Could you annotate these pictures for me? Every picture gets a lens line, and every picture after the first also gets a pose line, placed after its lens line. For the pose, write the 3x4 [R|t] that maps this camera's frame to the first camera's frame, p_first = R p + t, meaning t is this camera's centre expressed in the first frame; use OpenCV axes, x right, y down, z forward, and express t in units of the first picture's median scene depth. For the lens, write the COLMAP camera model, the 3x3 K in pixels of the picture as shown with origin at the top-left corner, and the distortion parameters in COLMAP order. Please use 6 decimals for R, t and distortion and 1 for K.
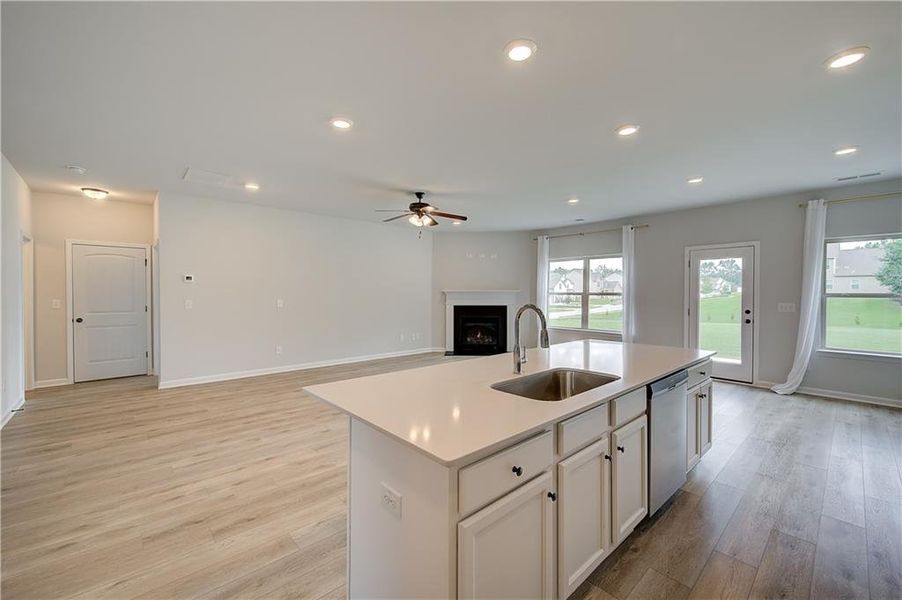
lens RADIAL K [[352.5, 0, 457.9], [0, 352.5, 296.9], [0, 0, 1]] dist [0.001038, -0.000165]
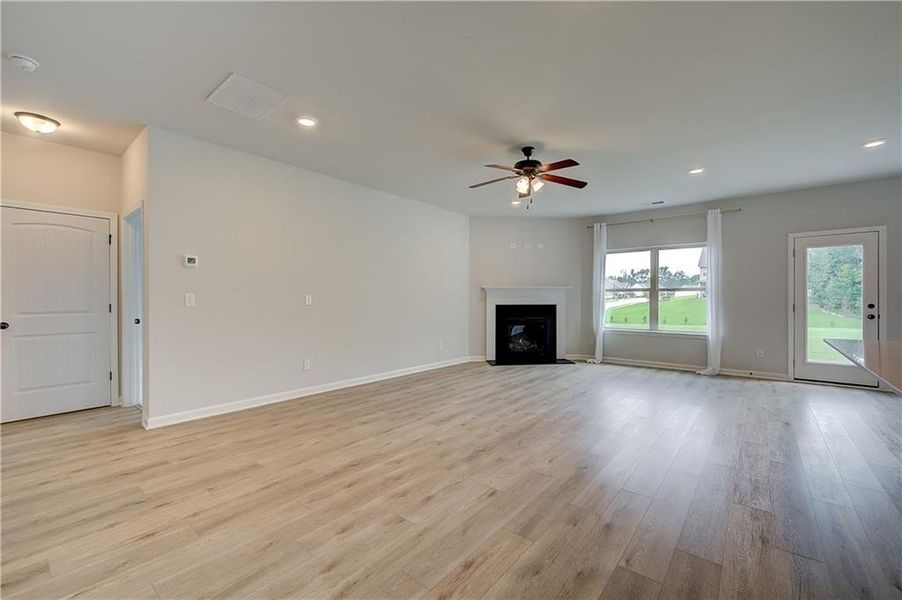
lens RADIAL K [[367.2, 0, 456.0], [0, 367.2, 300.5], [0, 0, 1]] dist [-0.004456, 0.000222]
pose [[0.991831, -0.005534, 0.127437, -0.319812], [0.006346, 0.999962, -0.005968, 0.026884], [-0.127399, 0.006728, 0.991829, 0.224272]]
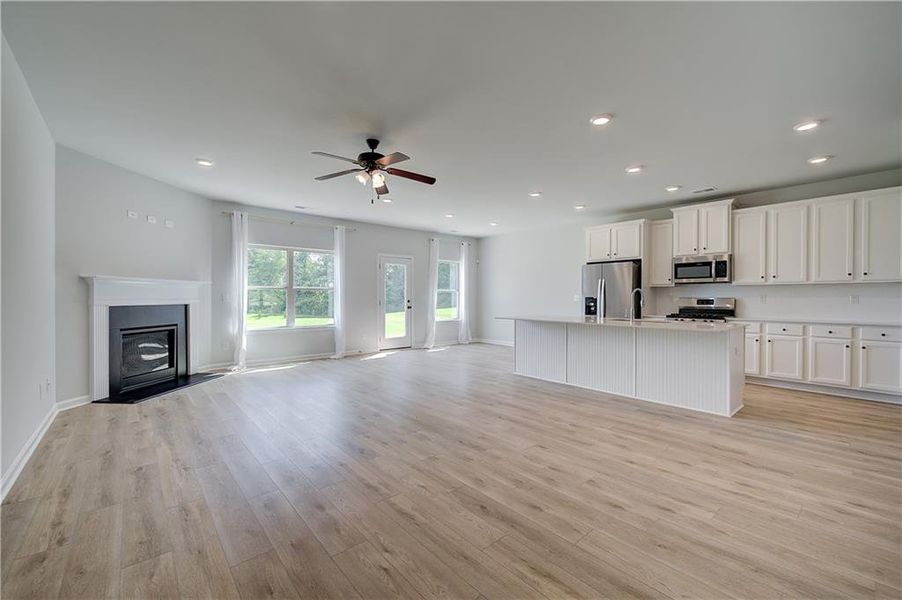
lens RADIAL K [[366.7, 0, 451.5], [0, 366.7, 297.6], [0, 0, 1]] dist [-0.001898, 0.000145]
pose [[0.059192, -0.005494, 0.998231, -0.753890], [0.010089, 0.999937, 0.004905, 0.020784], [-0.998196, 0.009780, 0.059244, 0.710652]]
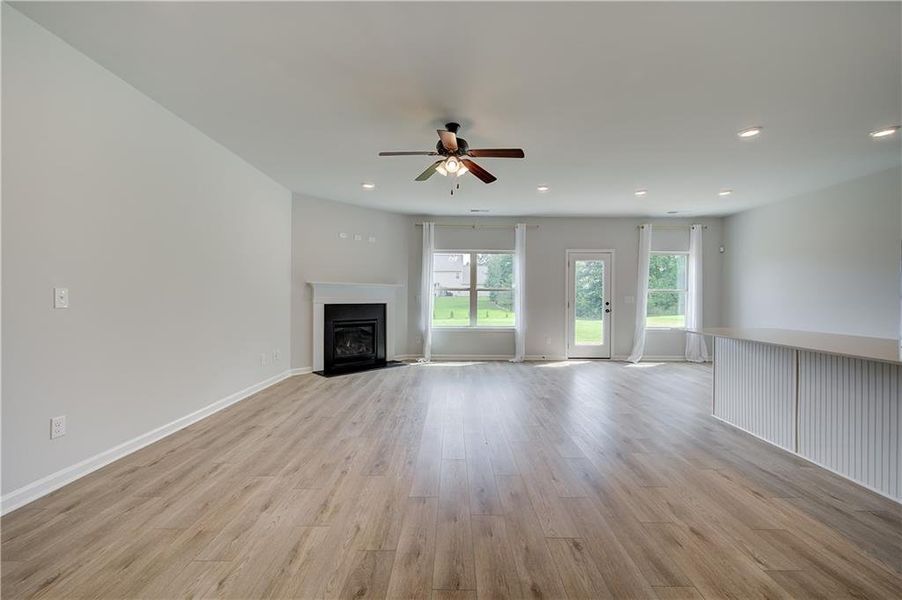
lens RADIAL K [[366.7, 0, 451.5], [0, 366.7, 297.6], [0, 0, 1]] dist [-0.001898, 0.000145]
pose [[0.694205, -0.000140, 0.719778, -0.531118], [0.004973, 0.999977, -0.004602, 0.023836], [-0.719760, 0.006774, 0.694190, 0.474617]]
